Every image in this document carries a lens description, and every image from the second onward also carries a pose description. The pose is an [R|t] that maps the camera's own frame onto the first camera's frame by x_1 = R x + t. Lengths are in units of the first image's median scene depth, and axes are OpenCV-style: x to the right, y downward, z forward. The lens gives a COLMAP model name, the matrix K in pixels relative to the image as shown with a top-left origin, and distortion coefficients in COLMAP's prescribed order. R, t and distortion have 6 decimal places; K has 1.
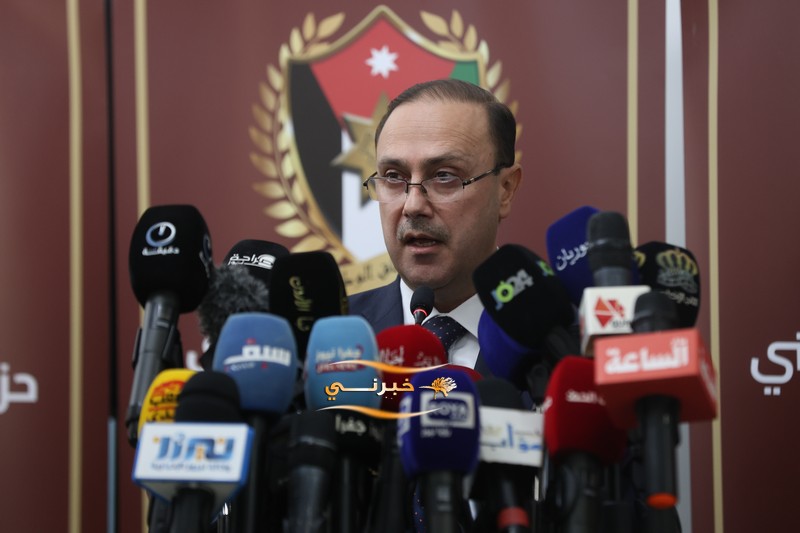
lens RADIAL K [[4818.7, 0, 401.4], [0, 4818.7, 273.4], [0, 0, 1]] dist [2.375884, 0.000000]
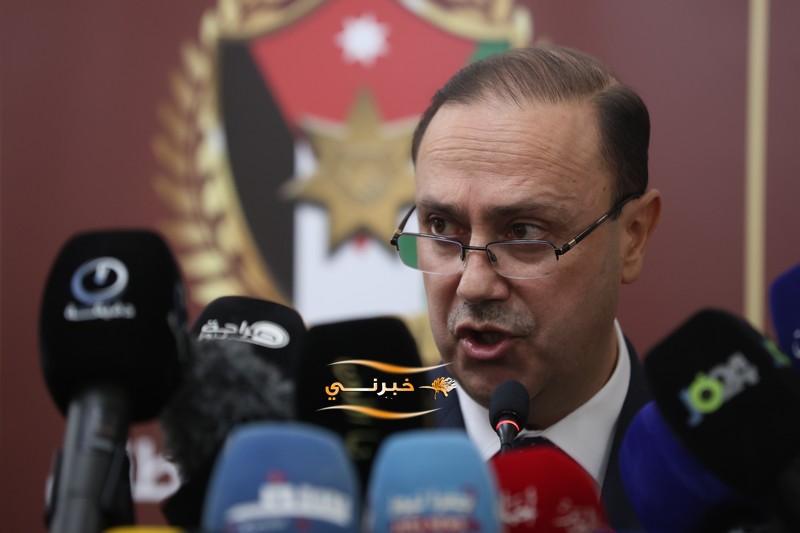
lens RADIAL K [[4818.7, 0, 399.3], [0, 4818.7, 261.3], [0, 0, 1]] dist [2.375884, 0.000000]
pose [[0.997999, 0.014752, 0.061490, -0.049192], [-0.013268, 0.999612, -0.024472, 0.002812], [-0.061827, 0.023607, 0.997808, 0.437645]]
